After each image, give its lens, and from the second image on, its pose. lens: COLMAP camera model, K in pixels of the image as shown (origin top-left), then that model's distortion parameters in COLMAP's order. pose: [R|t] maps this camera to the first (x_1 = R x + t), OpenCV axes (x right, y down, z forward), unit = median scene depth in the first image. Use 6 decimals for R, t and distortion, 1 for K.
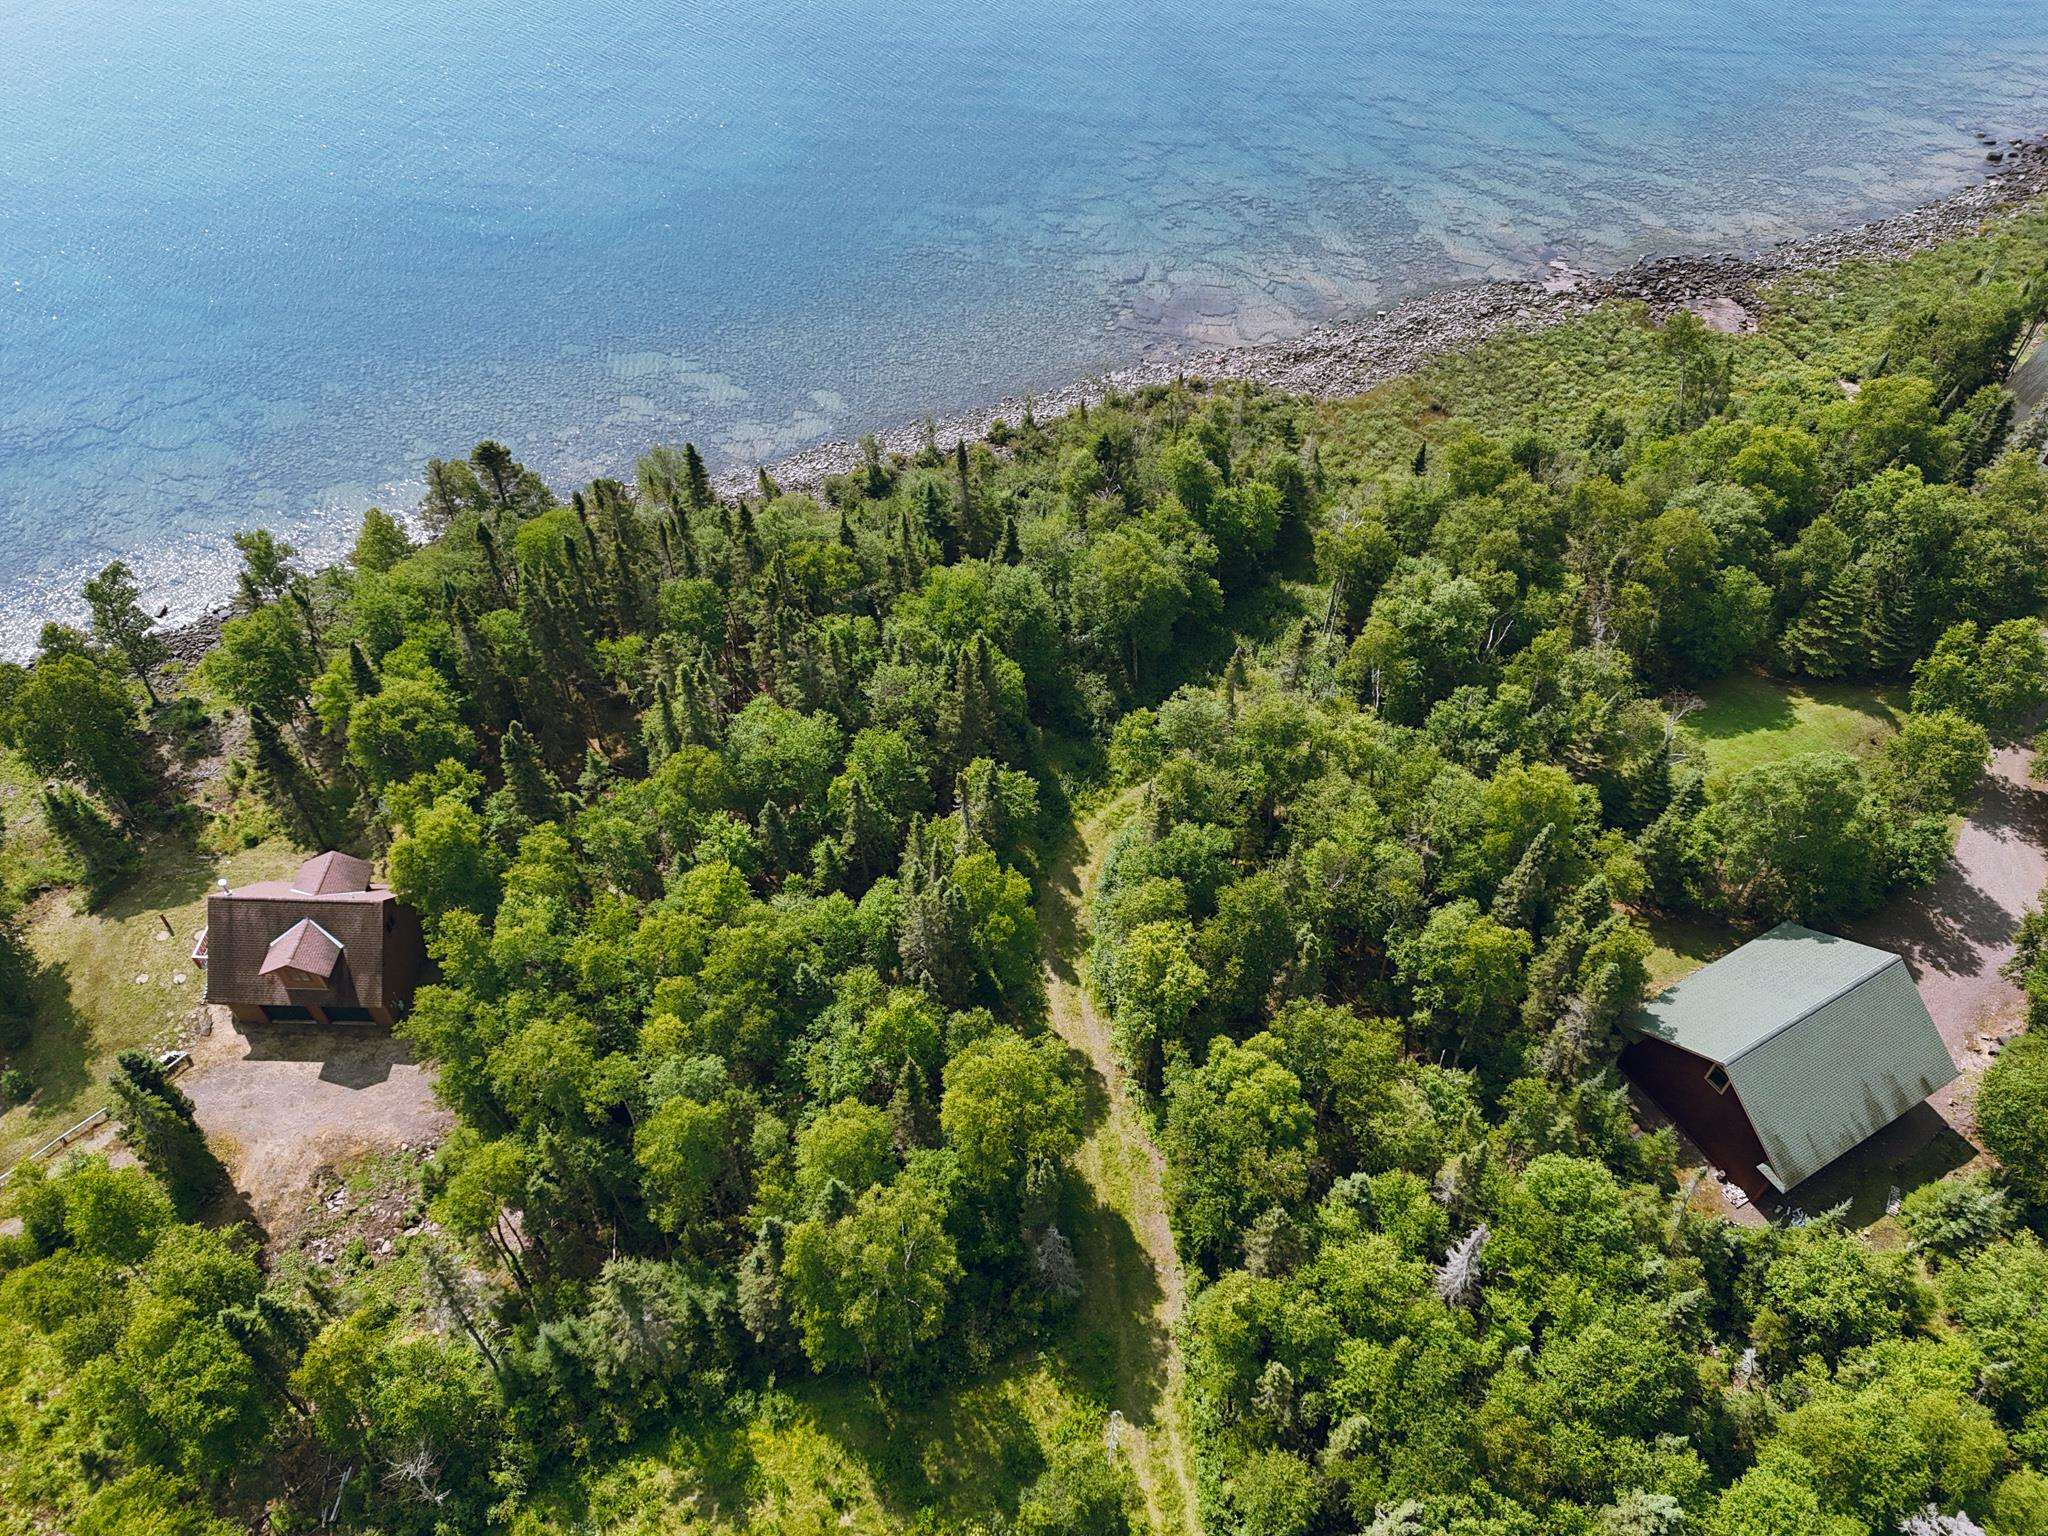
lens RADIAL K [[1485.6, 0, 1024.0], [0, 1485.6, 768.0], [0, 0, 1]] dist [0.105757, -0.120978]
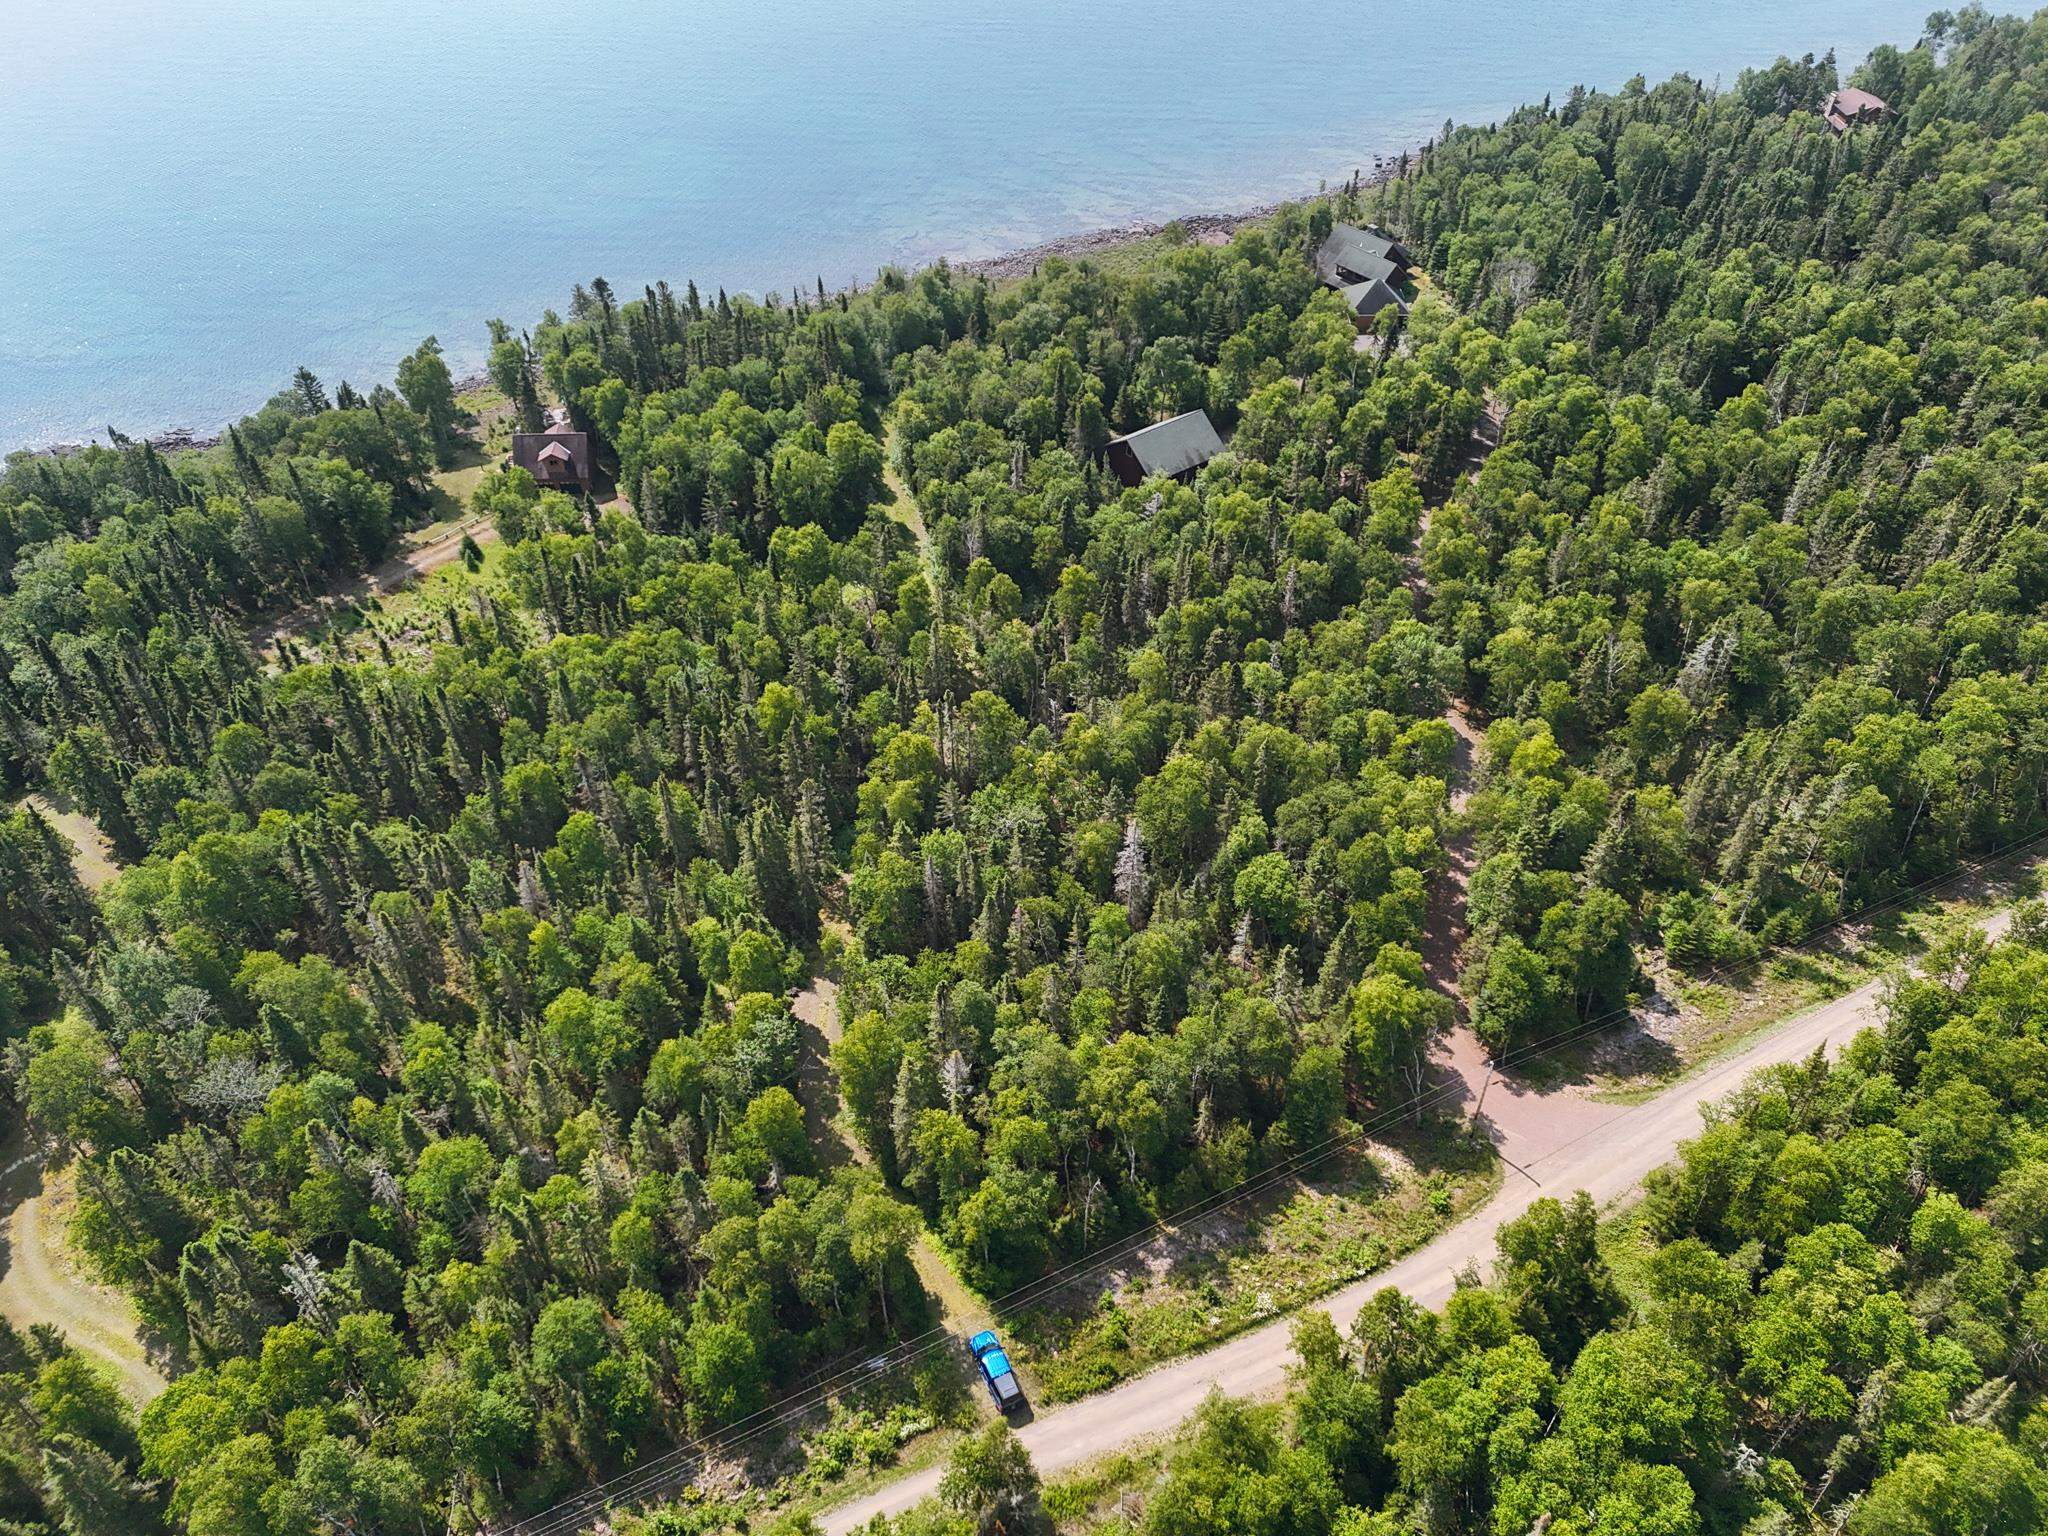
lens RADIAL K [[1485.6, 0, 1024.0], [0, 1485.6, 768.0], [0, 0, 1]] dist [0.105757, -0.120978]
pose [[0.994772, -0.074187, 0.070178, 0.048104], [0.081561, 0.990710, -0.108820, 0.781954], [-0.061453, 0.113975, 0.991581, -1.126498]]
